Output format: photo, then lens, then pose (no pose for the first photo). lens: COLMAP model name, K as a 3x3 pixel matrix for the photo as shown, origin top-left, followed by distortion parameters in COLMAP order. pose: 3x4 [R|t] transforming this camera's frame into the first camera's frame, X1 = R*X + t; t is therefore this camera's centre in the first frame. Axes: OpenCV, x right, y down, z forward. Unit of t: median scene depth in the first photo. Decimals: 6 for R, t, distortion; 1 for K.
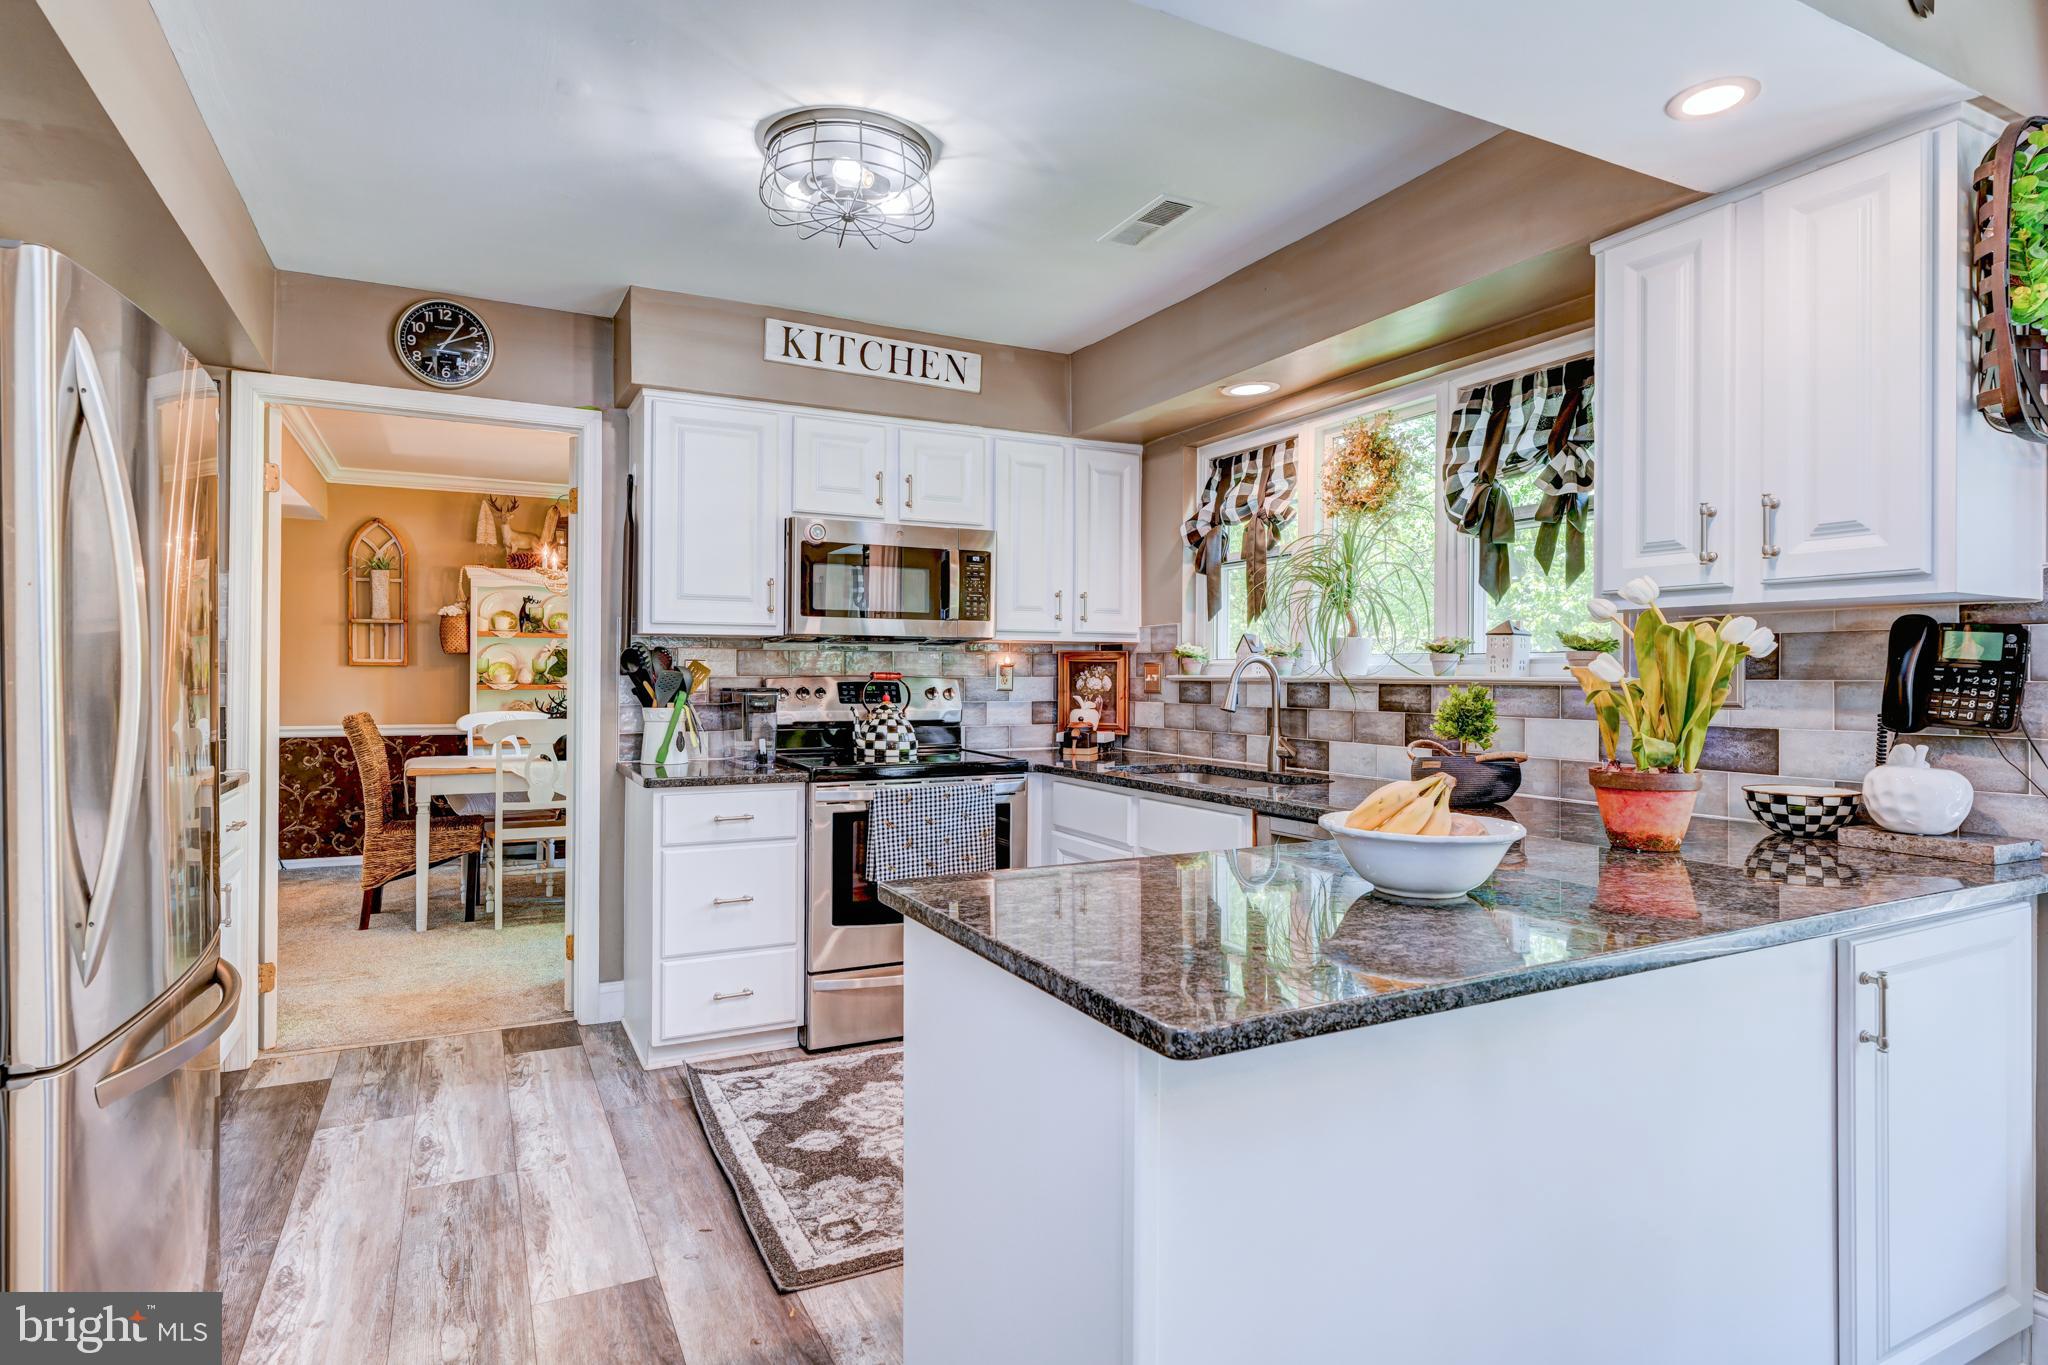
lens RADIAL K [[1066.5, 0, 1024.0], [0, 1066.5, 670.4], [0, 0, 1]] dist [-0.000845, 0.000875]
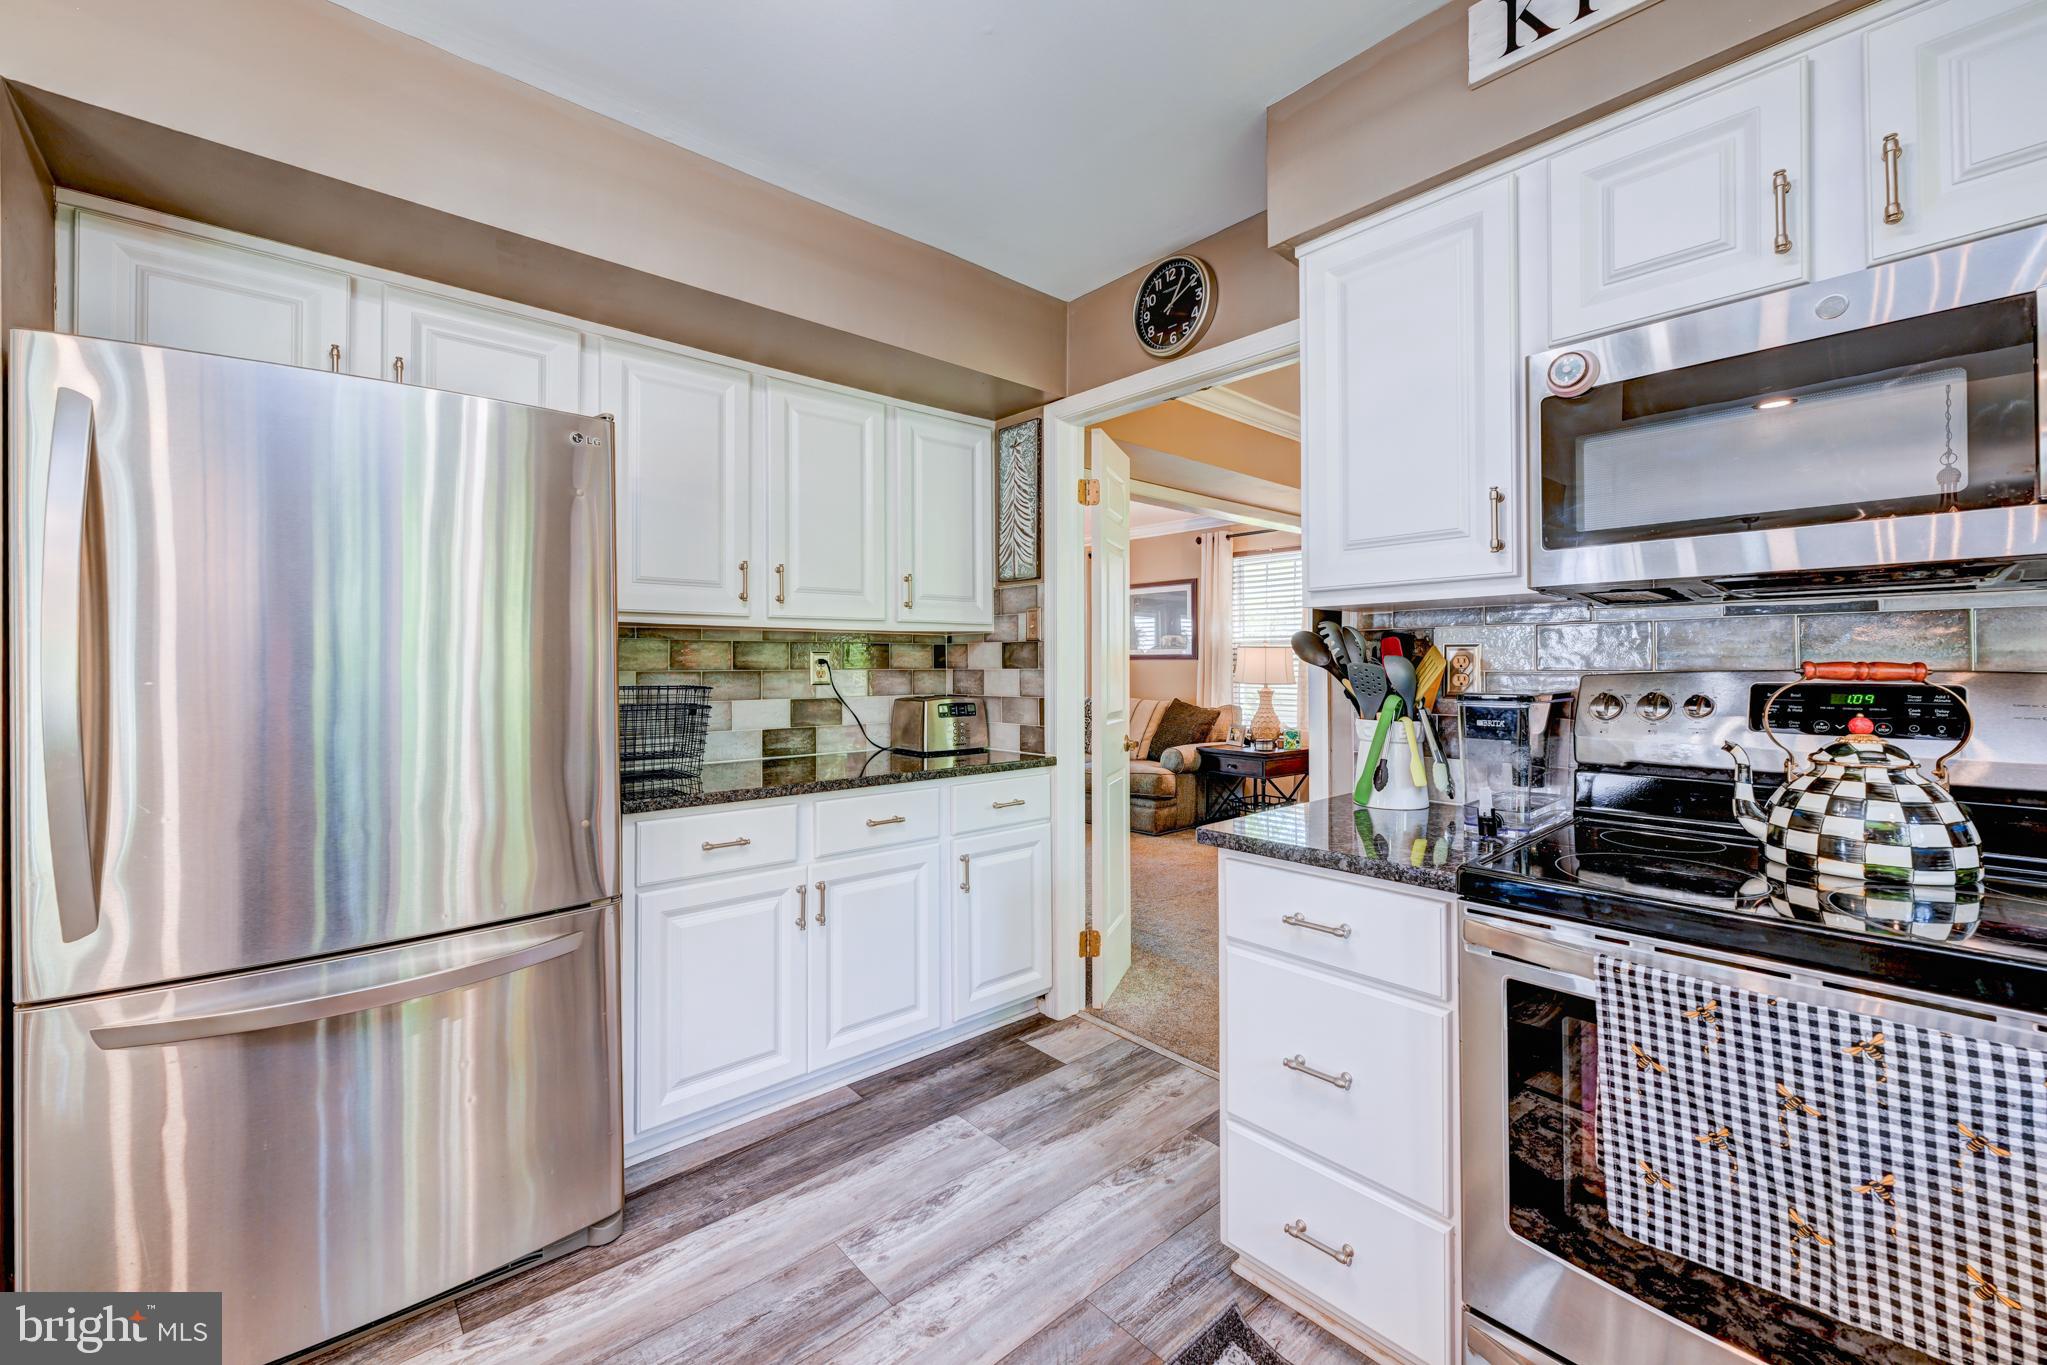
lens RADIAL K [[821.3, 0, 1039.4], [0, 821.3, 657.9], [0, 0, 1]] dist [0.003970, -0.002238]
pose [[0.256878, -0.015755, -0.966315, 0.133507], [0.004185, 0.999876, -0.015189, 0.005583], [0.966435, -0.000142, 0.256912, 0.915593]]
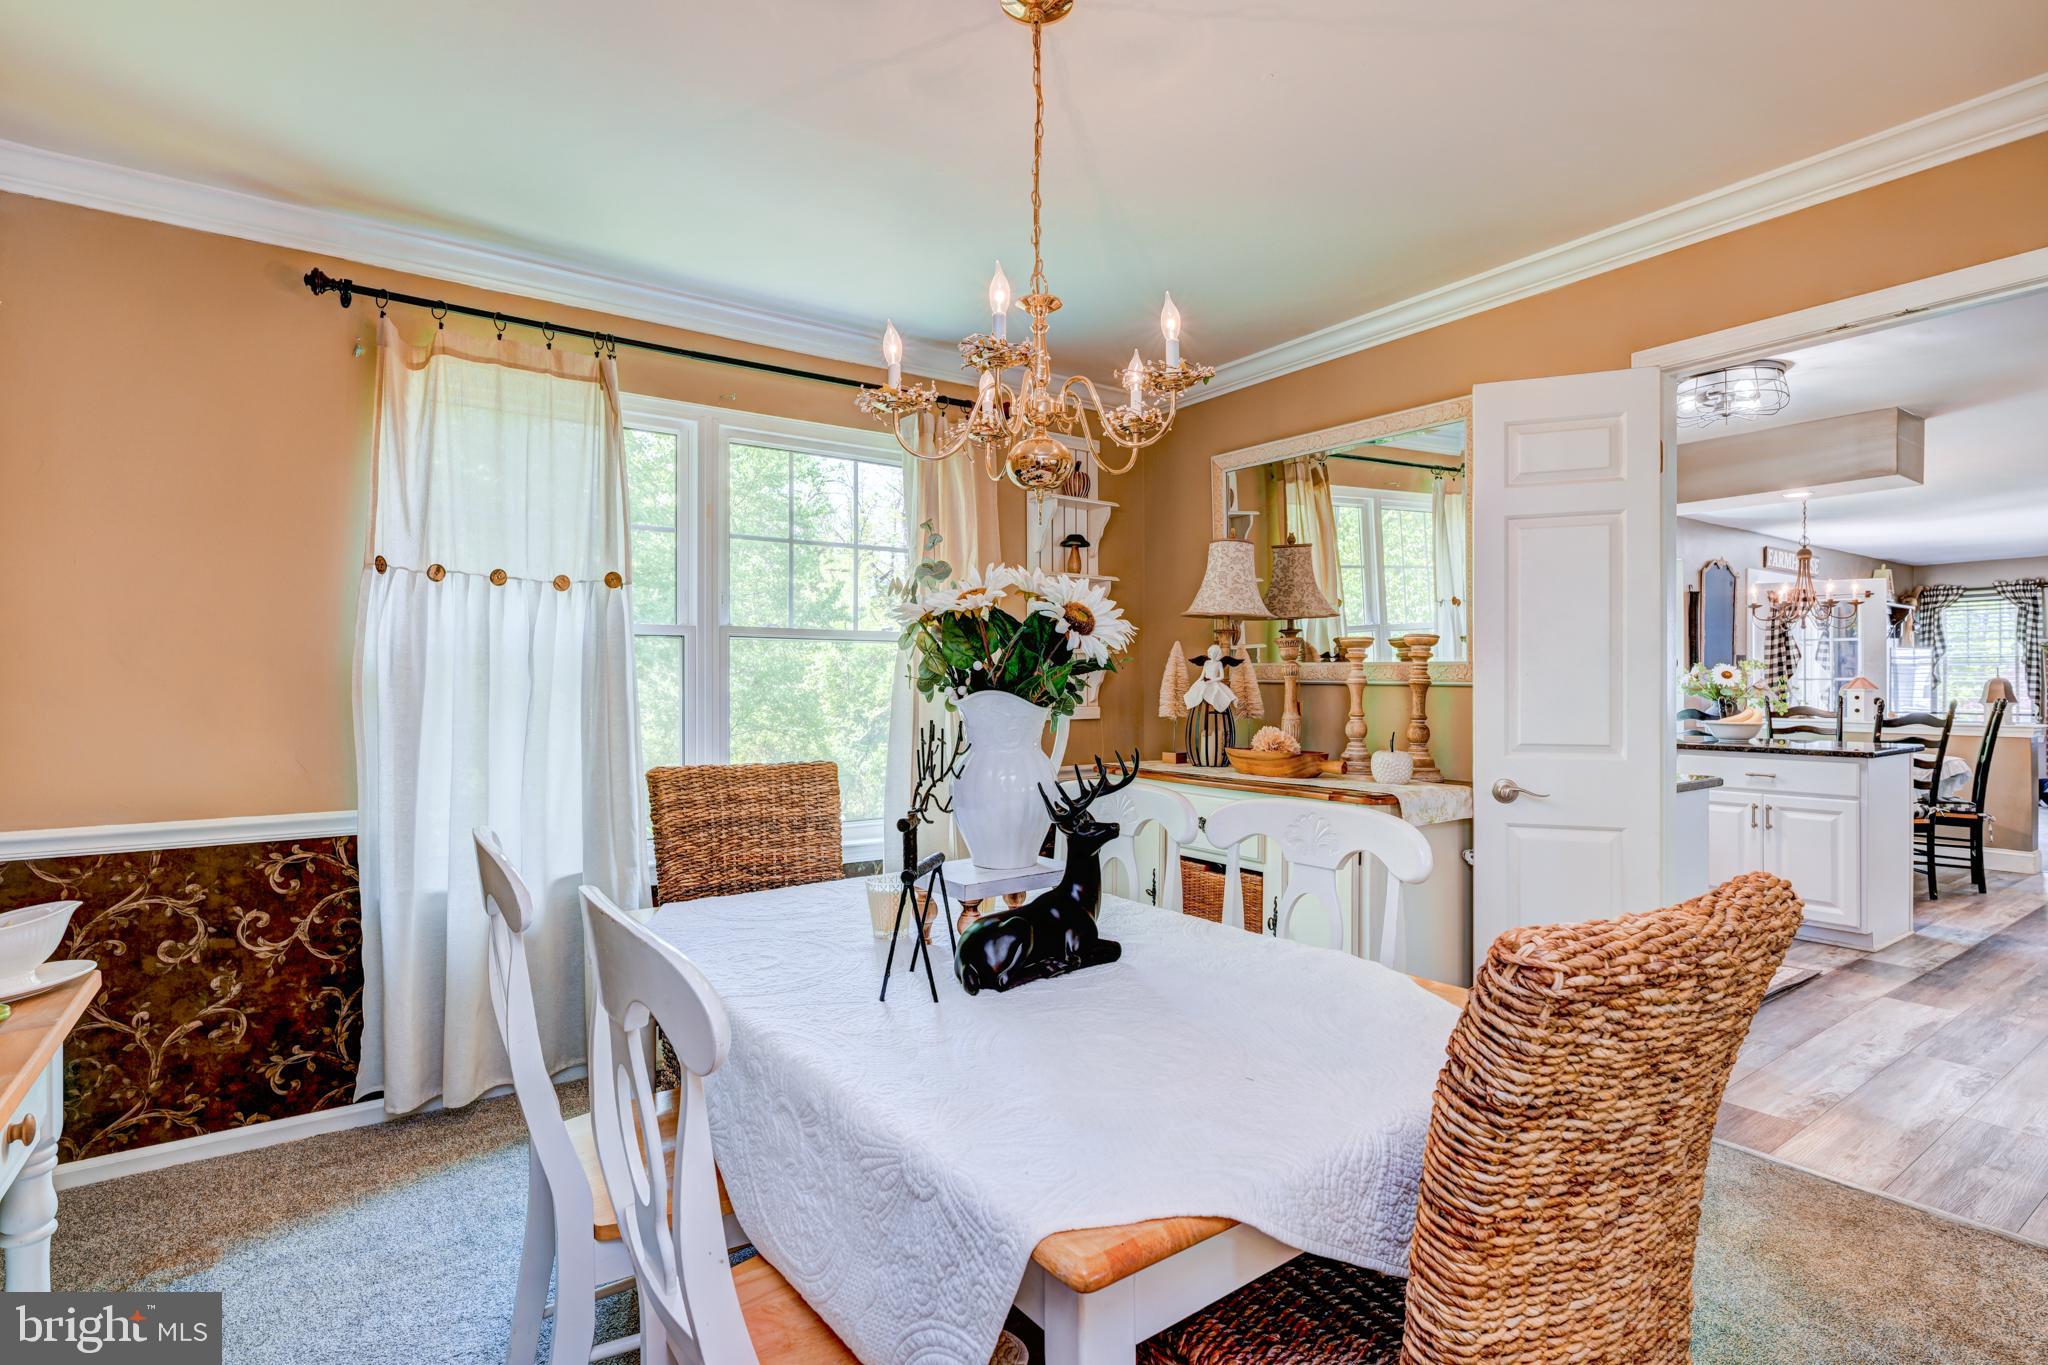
lens RADIAL K [[1015.7, 0, 1016.5], [0, 1015.7, 683.1], [0, 0, 1]] dist [0.004069, 0.000280]
pose [[-0.135524, -0.005369, 0.990760, -1.533411], [-0.001640, 0.999985, 0.005195, 0.000250], [-0.990773, -0.000921, -0.135530, 2.202540]]
